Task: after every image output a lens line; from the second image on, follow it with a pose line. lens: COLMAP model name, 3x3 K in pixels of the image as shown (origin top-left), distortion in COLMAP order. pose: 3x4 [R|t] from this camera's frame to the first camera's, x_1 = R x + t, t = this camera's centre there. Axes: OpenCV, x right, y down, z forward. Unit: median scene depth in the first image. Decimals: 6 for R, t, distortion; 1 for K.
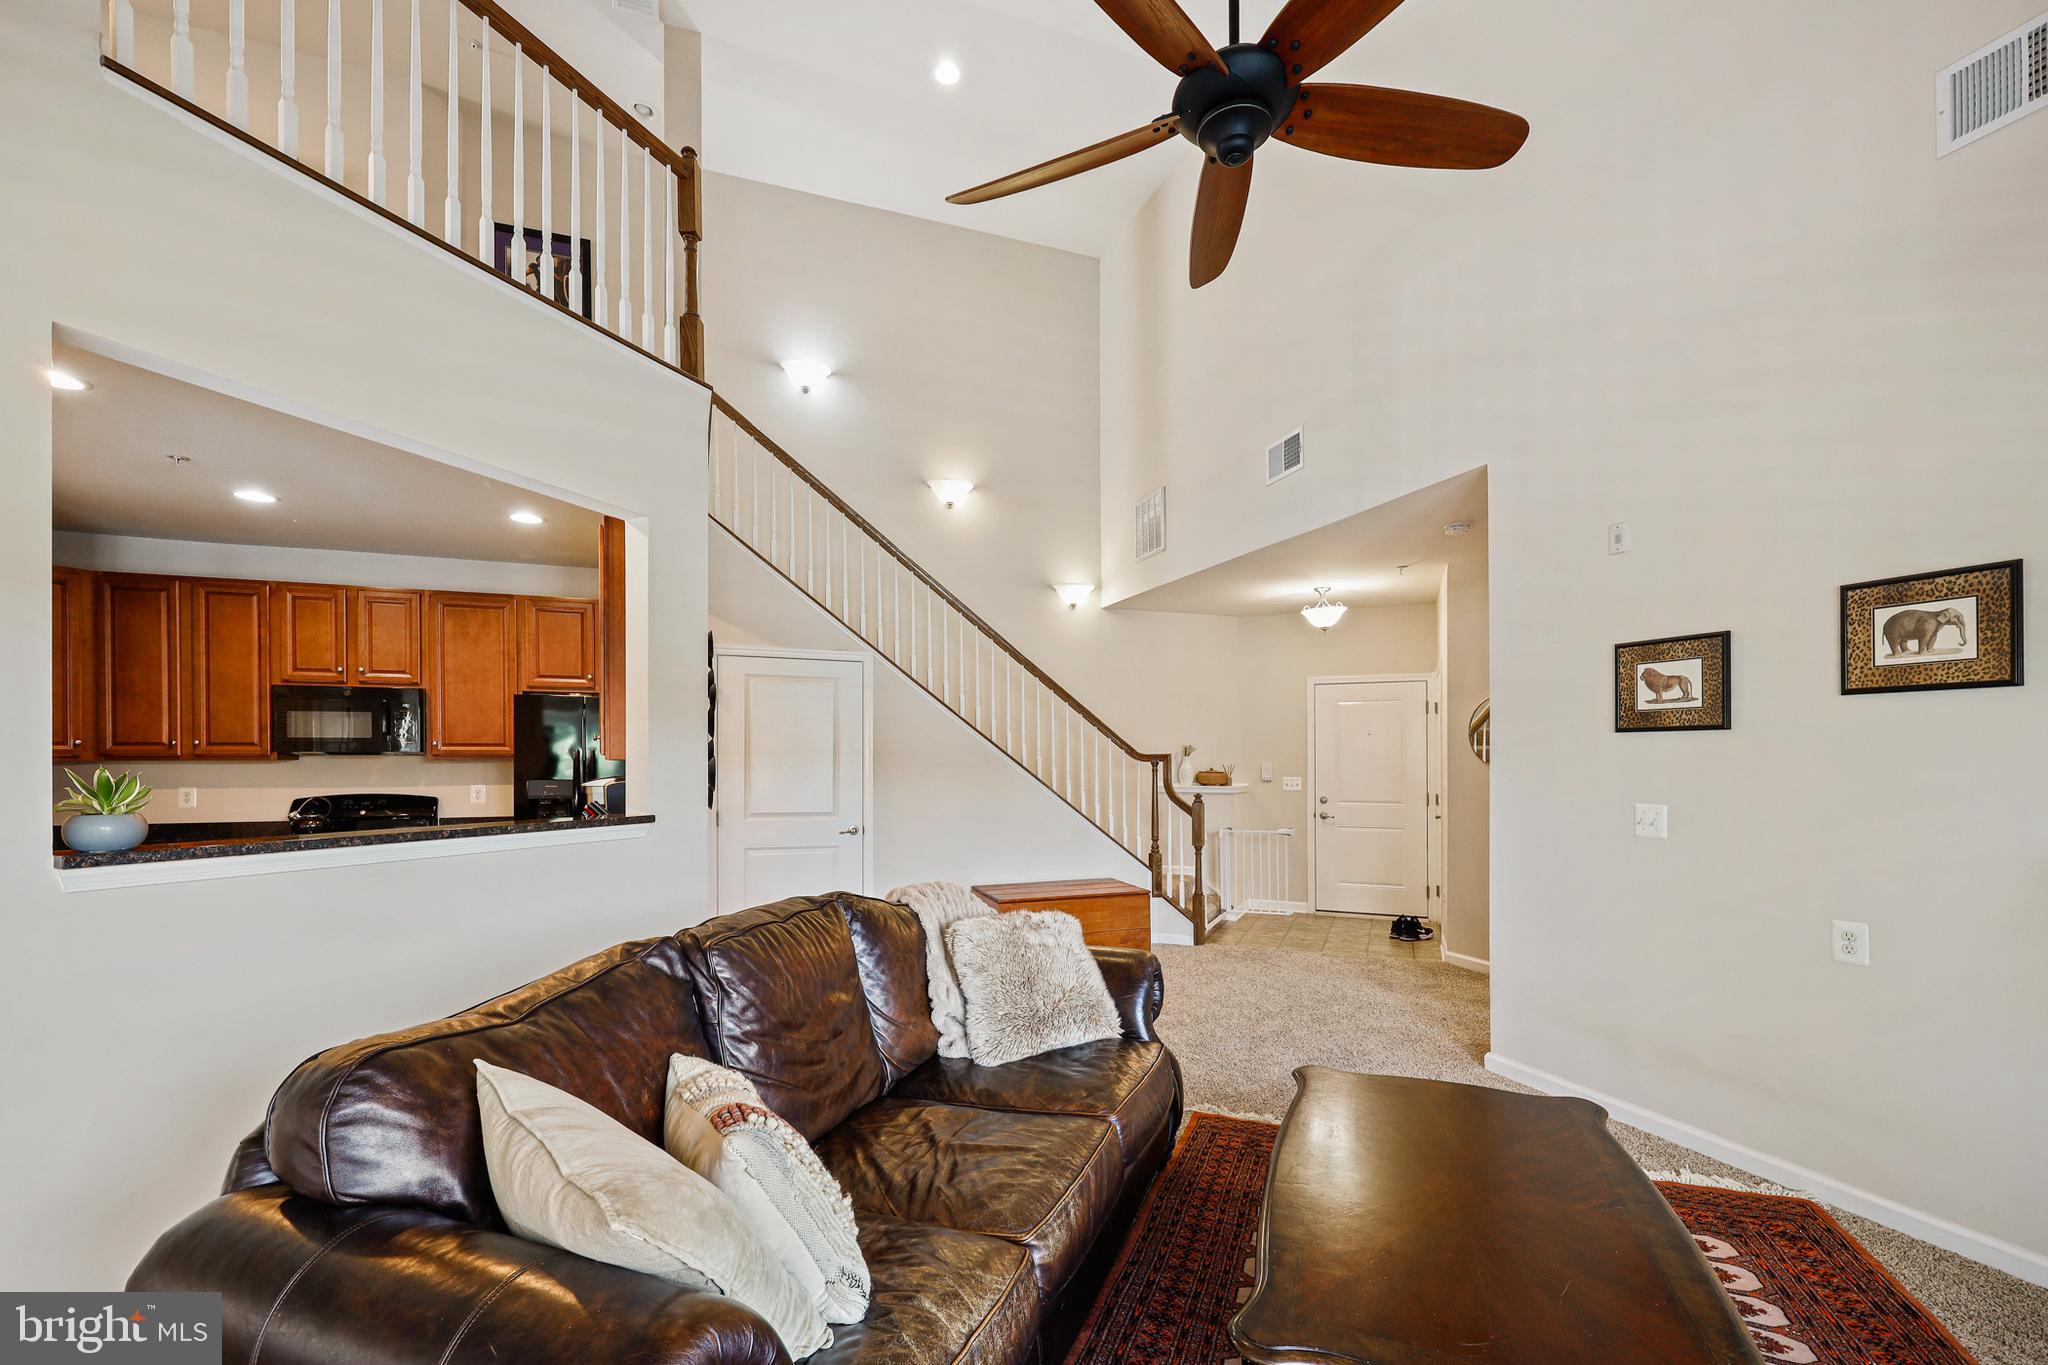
lens RADIAL K [[866.2, 0, 1019.5], [0, 866.2, 762.1], [0, 0, 1]] dist [-0.003117, 0.000303]
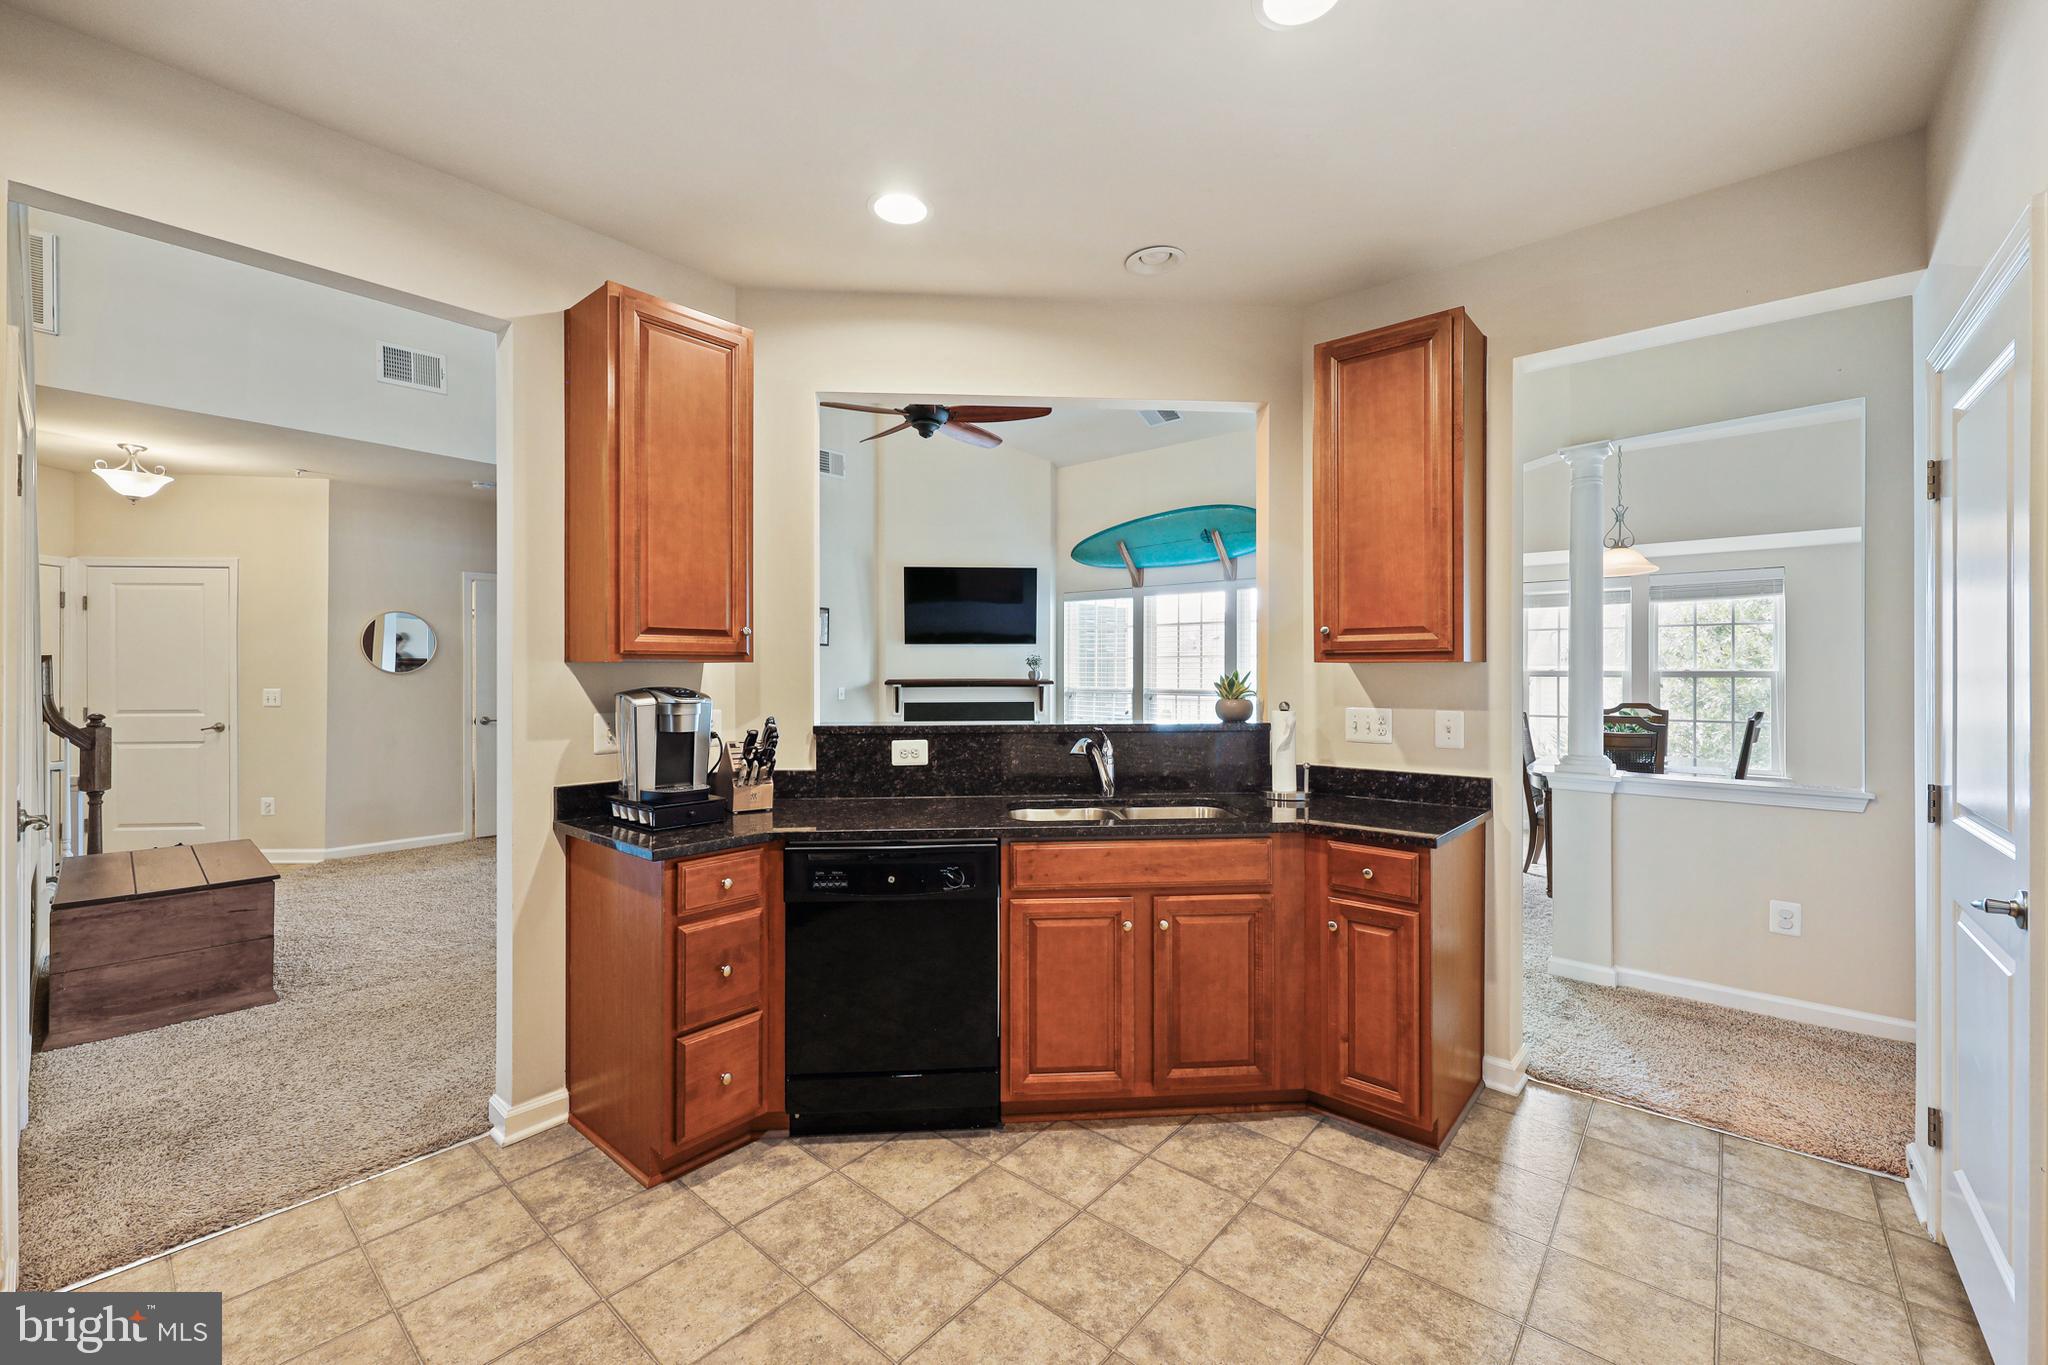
lens RADIAL K [[824.9, 0, 1019.3], [0, 824.9, 675.7], [0, 0, 1]] dist [-0.003653, -0.000465]
pose [[-0.480128, -0.005567, 0.877181, -1.177756], [0.000131, 0.999979, 0.006418, 0.003801], [-0.877199, 0.003196, -0.480117, 1.110739]]
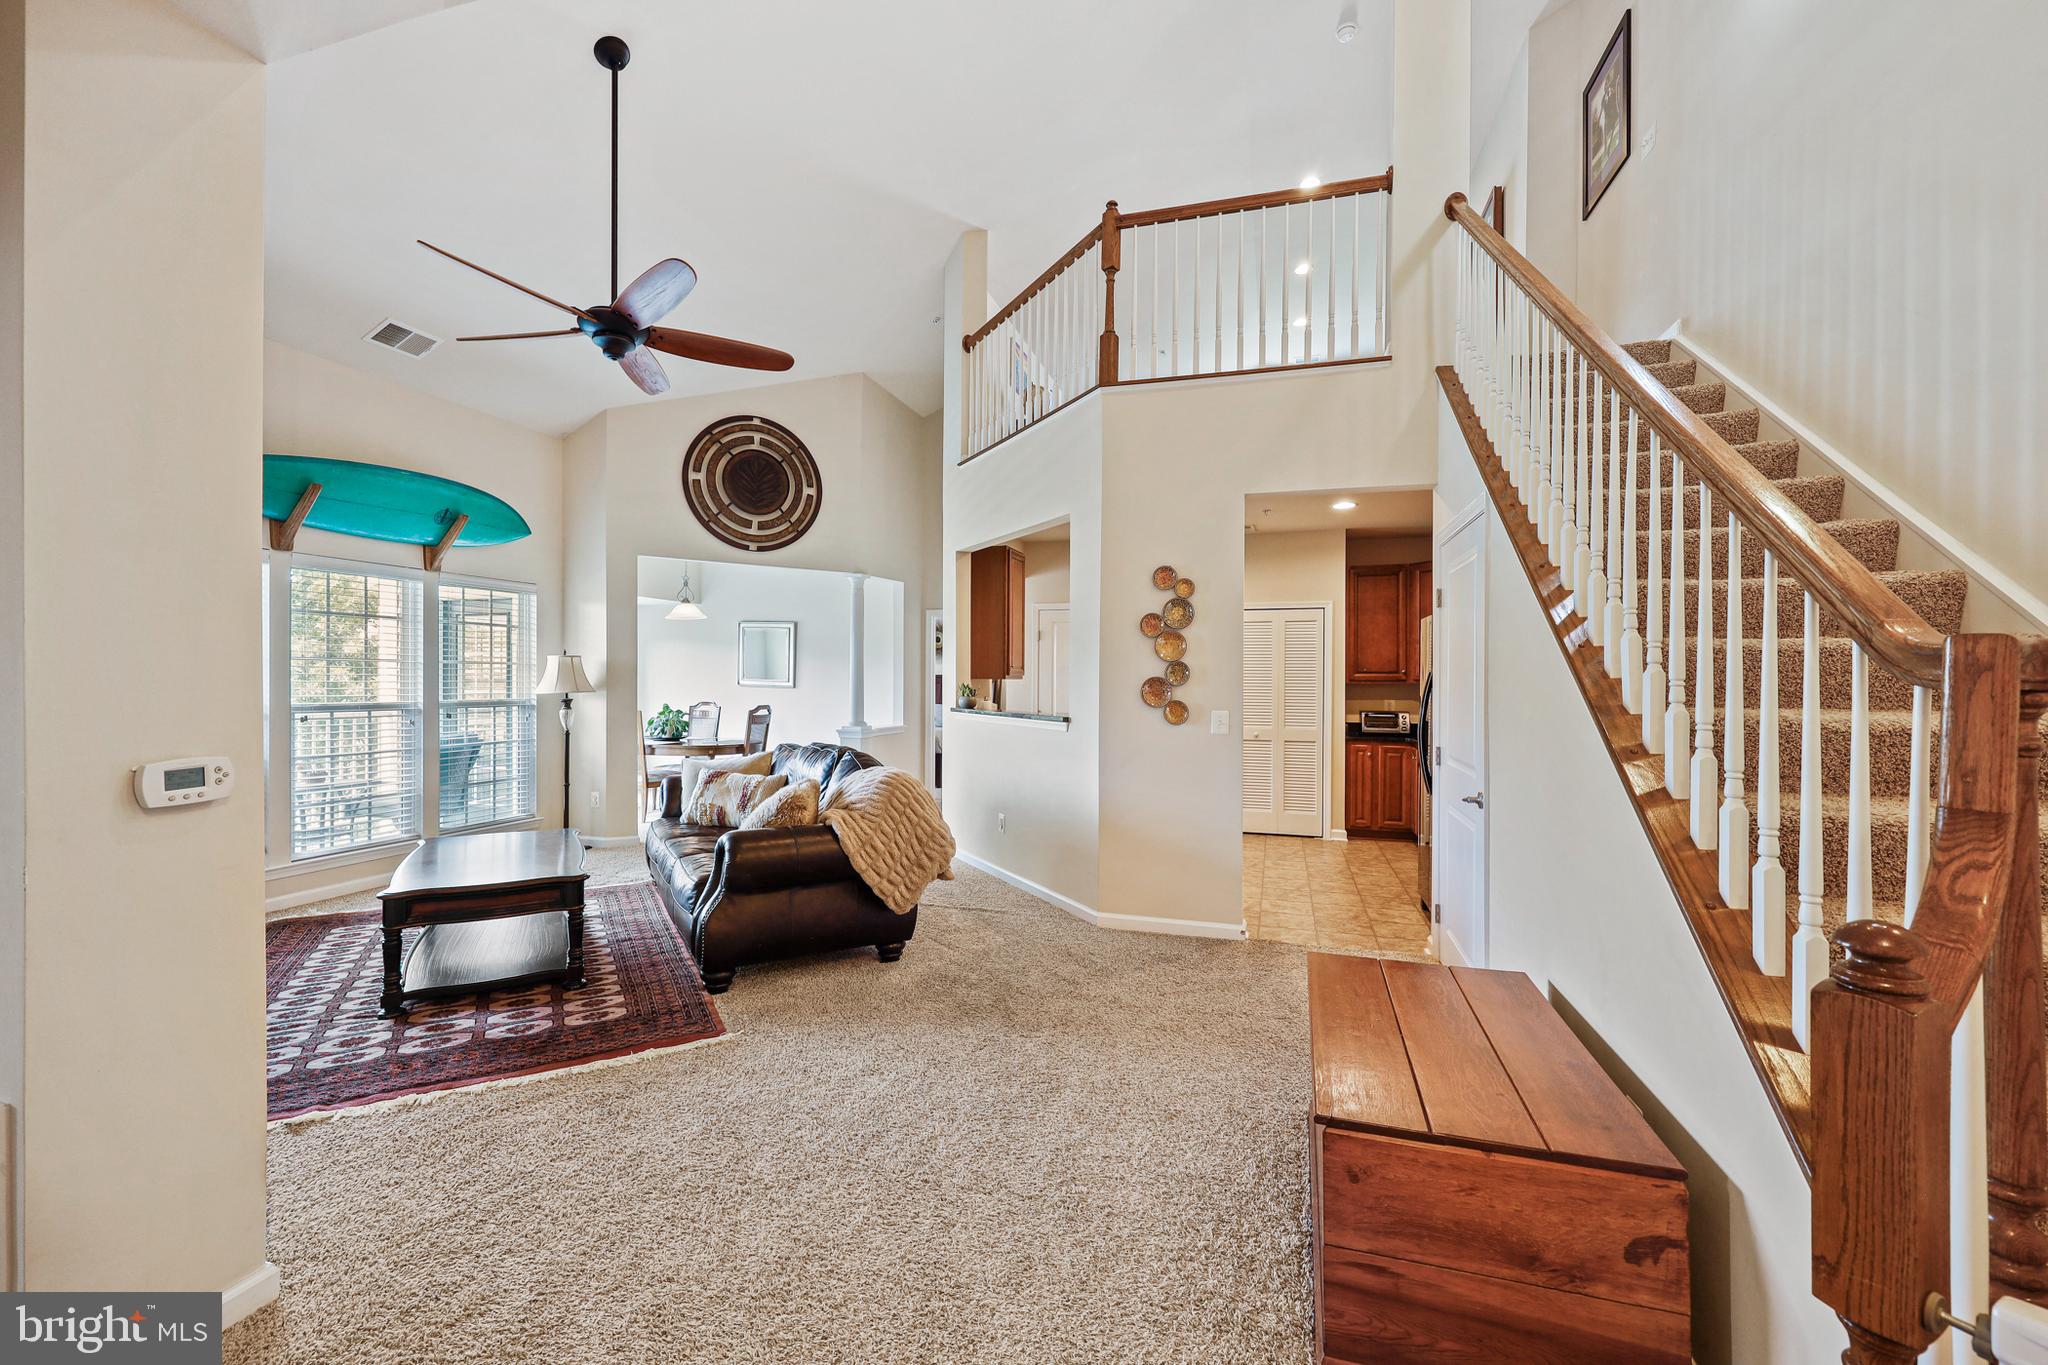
lens RADIAL K [[824.9, 0, 1019.0], [0, 824.9, 687.4], [0, 0, 1]] dist [-0.003653, -0.000465]
pose [[-0.619469, 0.000892, -0.785020, 0.633433], [-0.006951, 0.999954, 0.006622, 0.001916], [0.784990, 0.009559, -0.619435, 1.596328]]
